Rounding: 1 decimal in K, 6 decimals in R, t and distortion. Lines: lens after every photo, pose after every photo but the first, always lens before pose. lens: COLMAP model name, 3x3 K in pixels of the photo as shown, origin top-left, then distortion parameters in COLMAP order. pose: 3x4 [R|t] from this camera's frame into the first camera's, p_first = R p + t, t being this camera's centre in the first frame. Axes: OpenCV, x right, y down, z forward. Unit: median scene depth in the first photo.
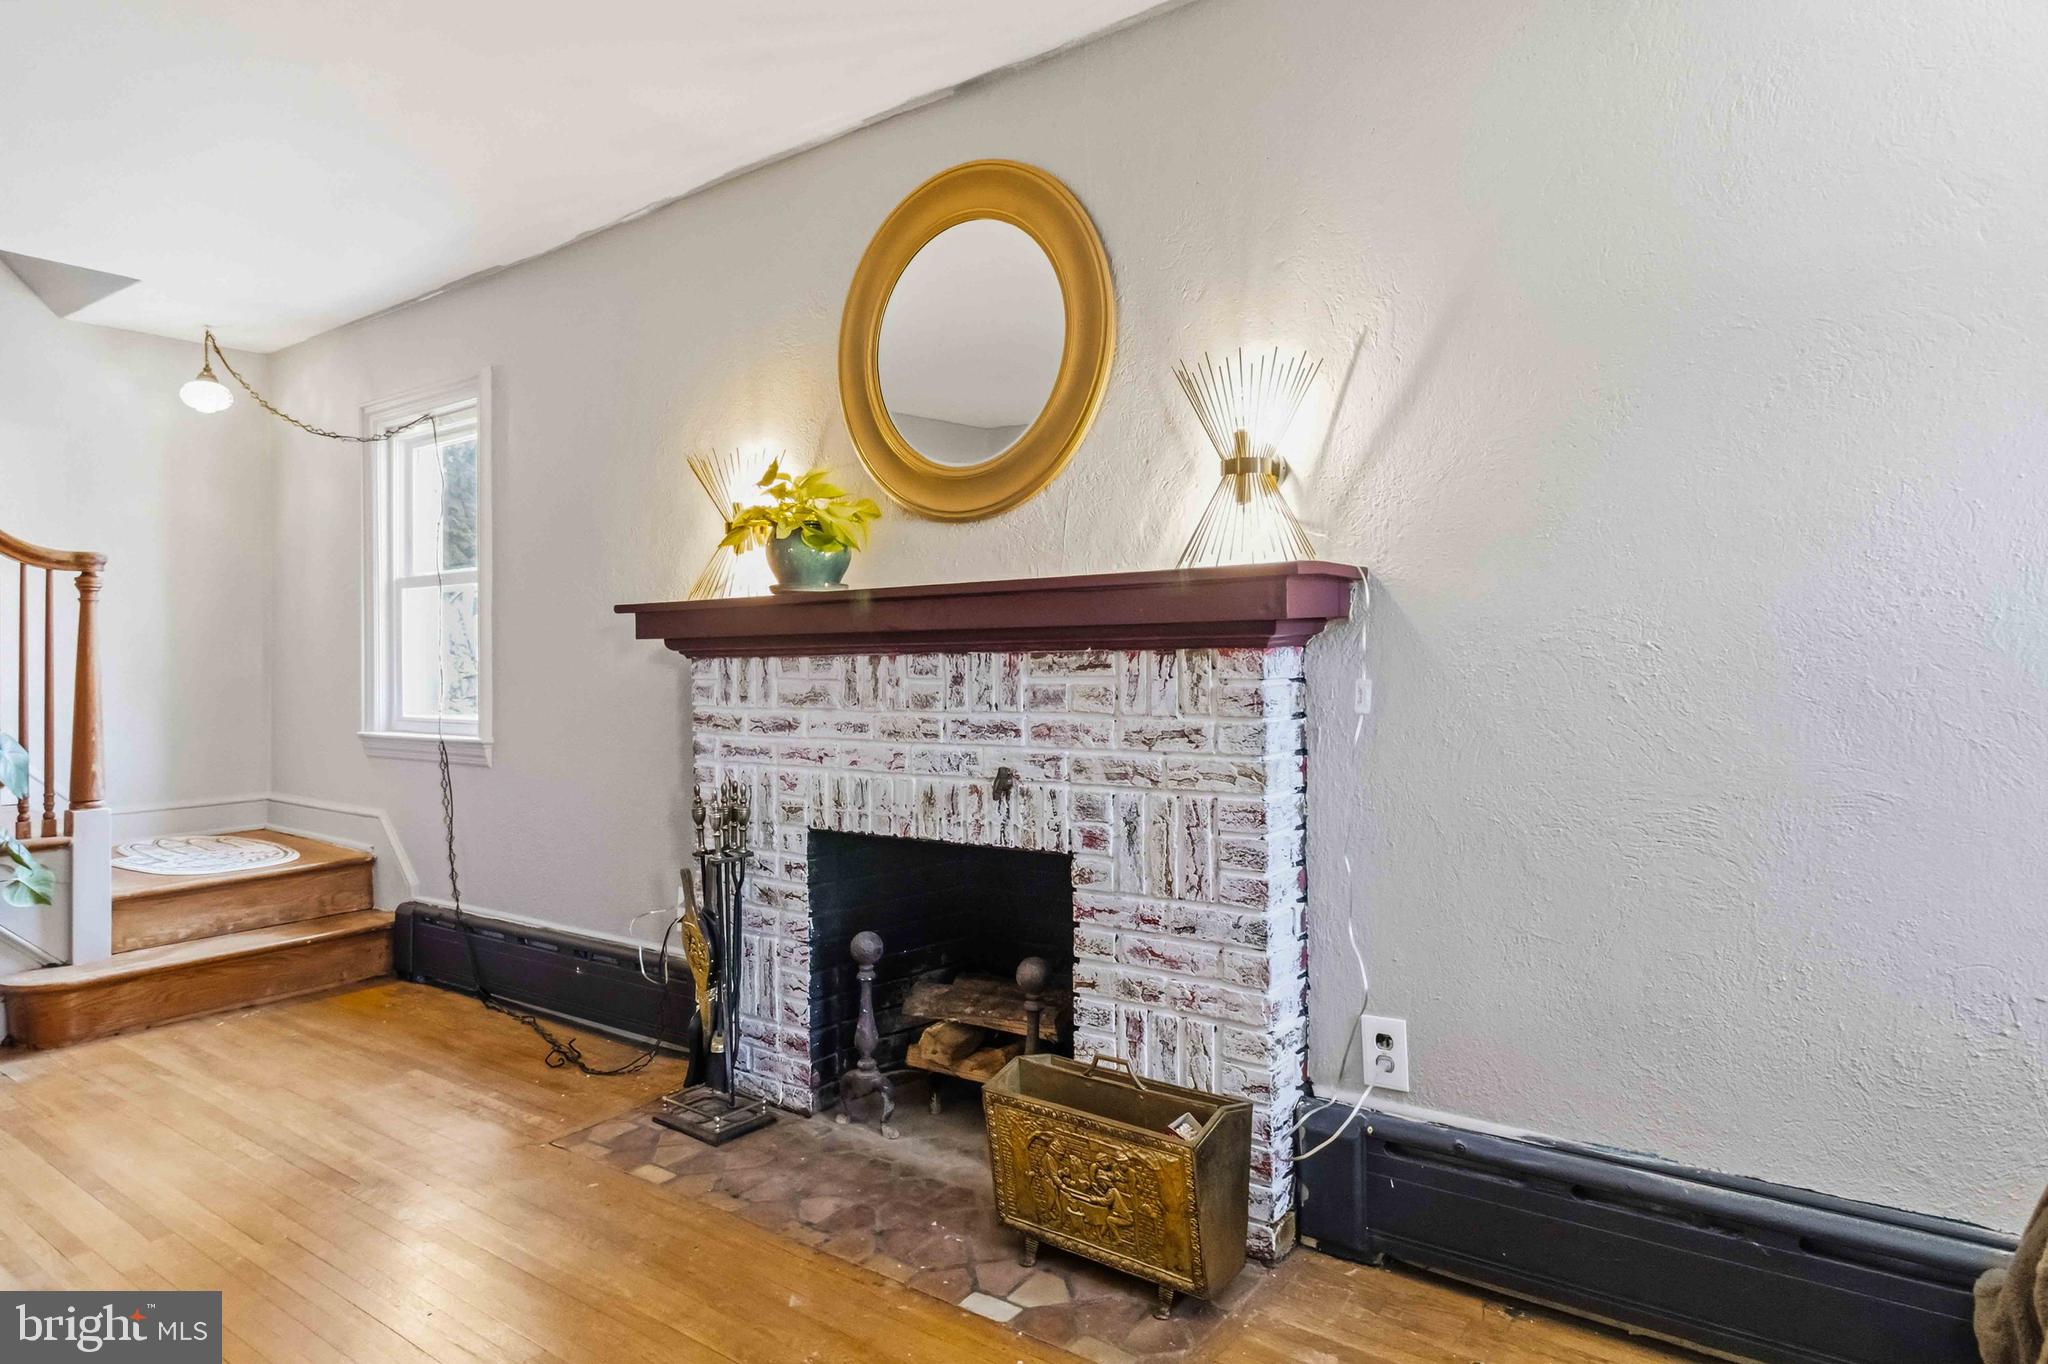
lens RADIAL K [[1206.4, 0, 1057.0], [0, 1206.4, 647.7], [0, 0, 1]] dist [0.000242, -0.001739]
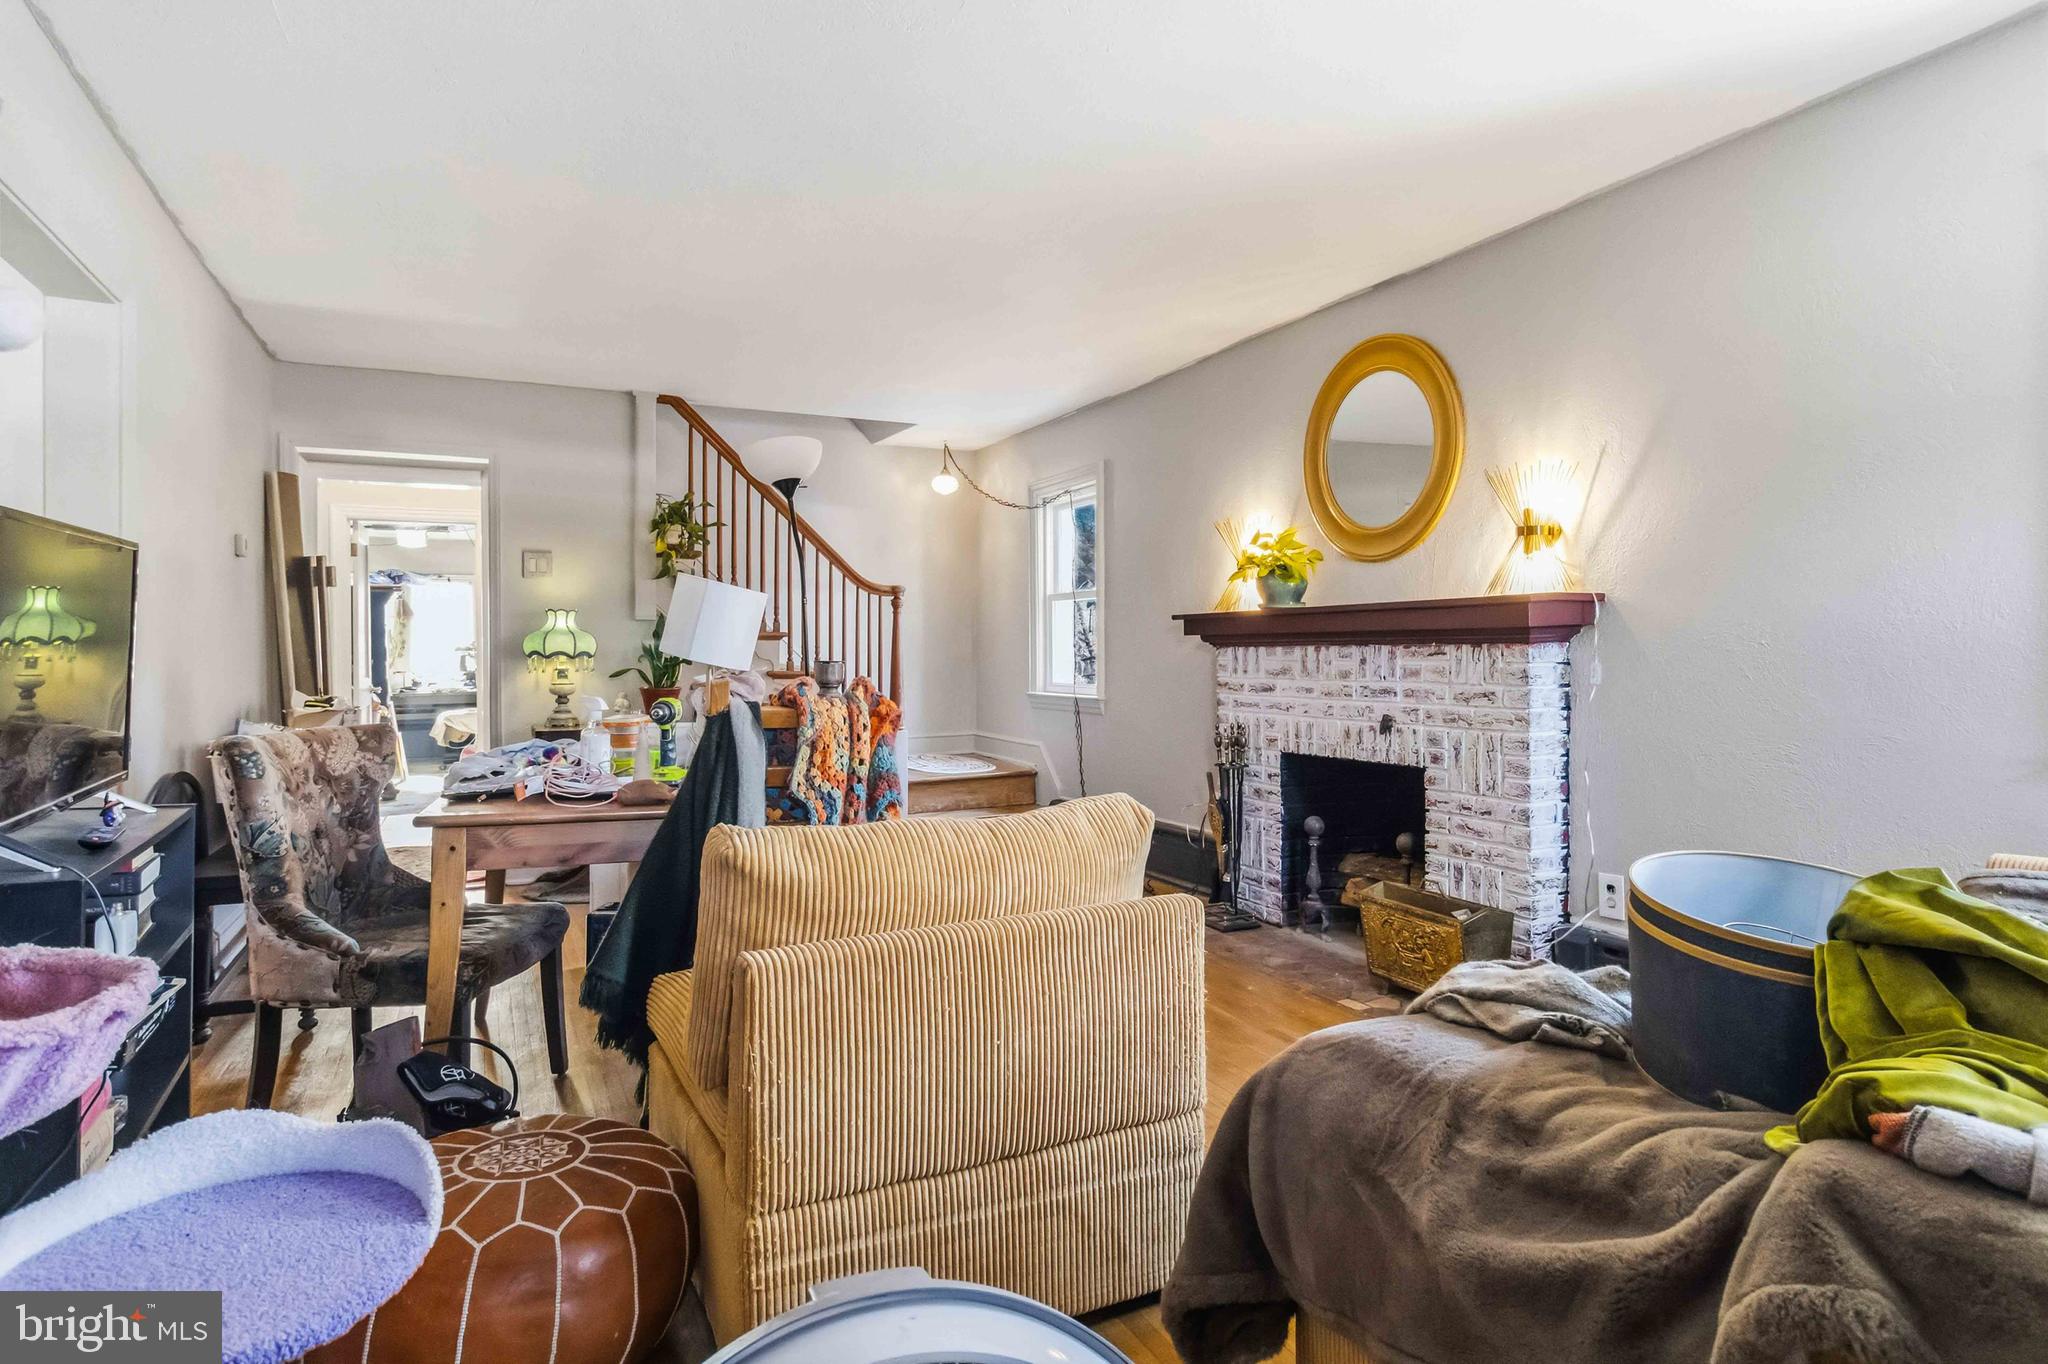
lens RADIAL K [[1206.4, 0, 1024.9], [0, 1206.4, 669.8], [0, 0, 1]] dist [0.000242, -0.001739]
pose [[0.876532, 0.013674, -0.481149, 0.283914], [0.000884, 0.999549, 0.030016, -0.011028], [0.481342, -0.026736, 0.876125, -0.615531]]
